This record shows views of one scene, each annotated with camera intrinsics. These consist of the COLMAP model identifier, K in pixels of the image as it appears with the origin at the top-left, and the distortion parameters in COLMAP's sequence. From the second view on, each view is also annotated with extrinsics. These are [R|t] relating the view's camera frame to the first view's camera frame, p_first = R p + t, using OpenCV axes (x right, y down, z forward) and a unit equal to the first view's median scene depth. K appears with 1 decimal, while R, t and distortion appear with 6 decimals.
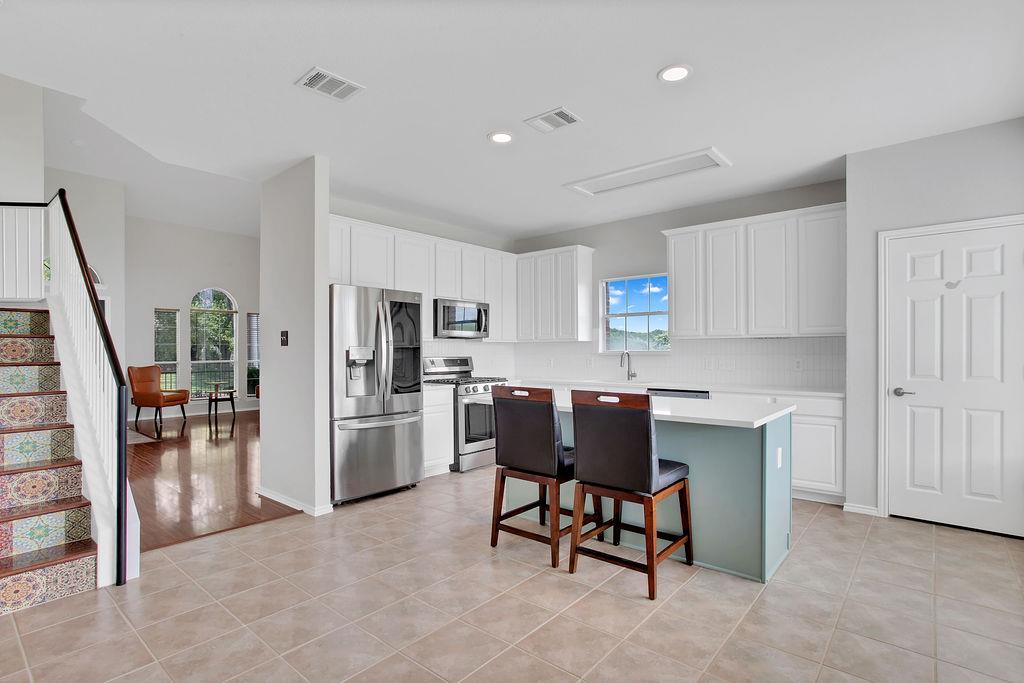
lens RADIAL K [[516.5, 0, 504.4], [0, 516.5, 353.9], [0, 0, 1]] dist [-0.042685, 0.022789]
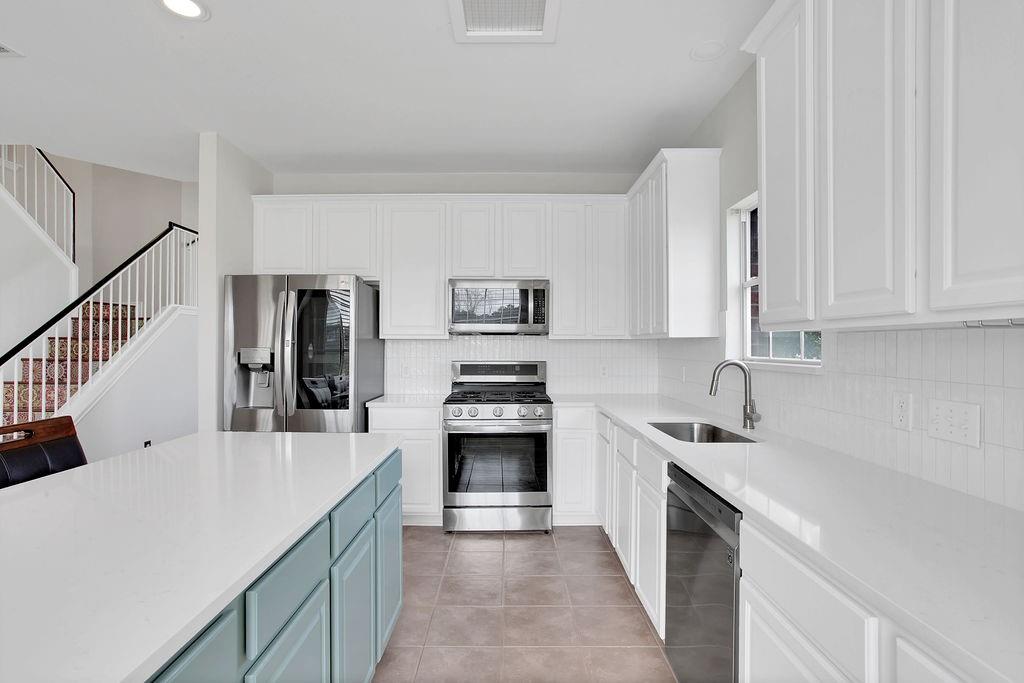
lens RADIAL K [[500.5, 0, 515.8], [0, 500.5, 346.2], [0, 0, 1]] dist [-0.058484, 0.030037]
pose [[0.649864, 0.007583, -0.760013, 0.543520], [-0.008490, 0.999960, 0.002718, -0.021101], [0.760003, 0.004686, 0.649902, 0.735787]]
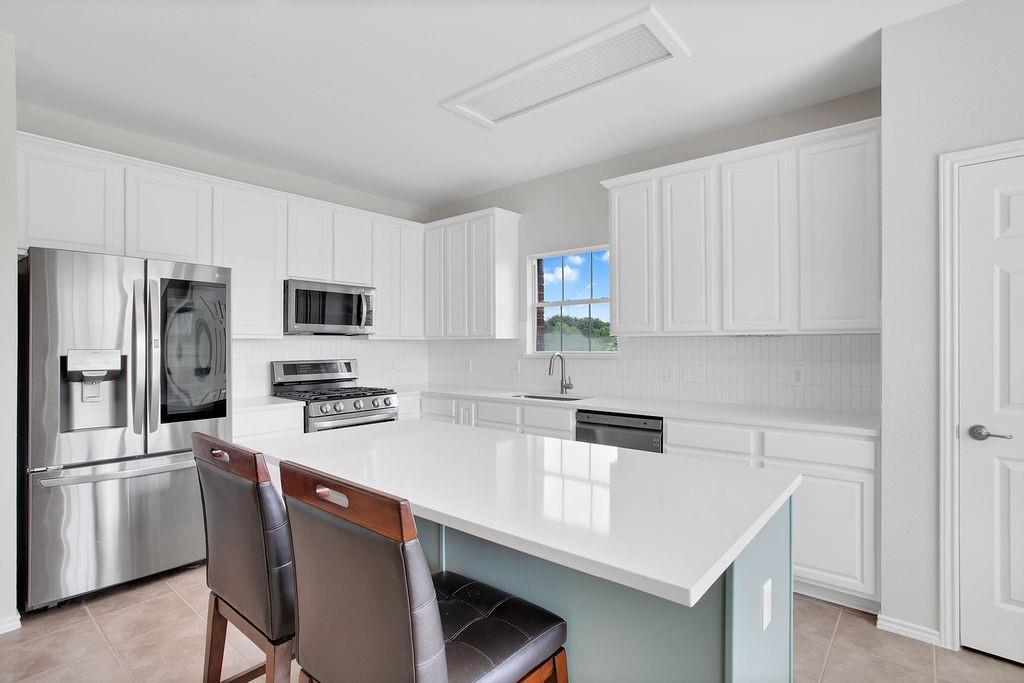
lens RADIAL K [[510.8, 0, 501.9], [0, 510.8, 344.4], [0, 0, 1]] dist [-0.049312, 0.023290]
pose [[0.999996, 0.001625, 0.002195, 0.195314], [-0.001613, 0.999982, -0.005698, -0.016570], [-0.002204, 0.005694, 0.999981, 0.359164]]
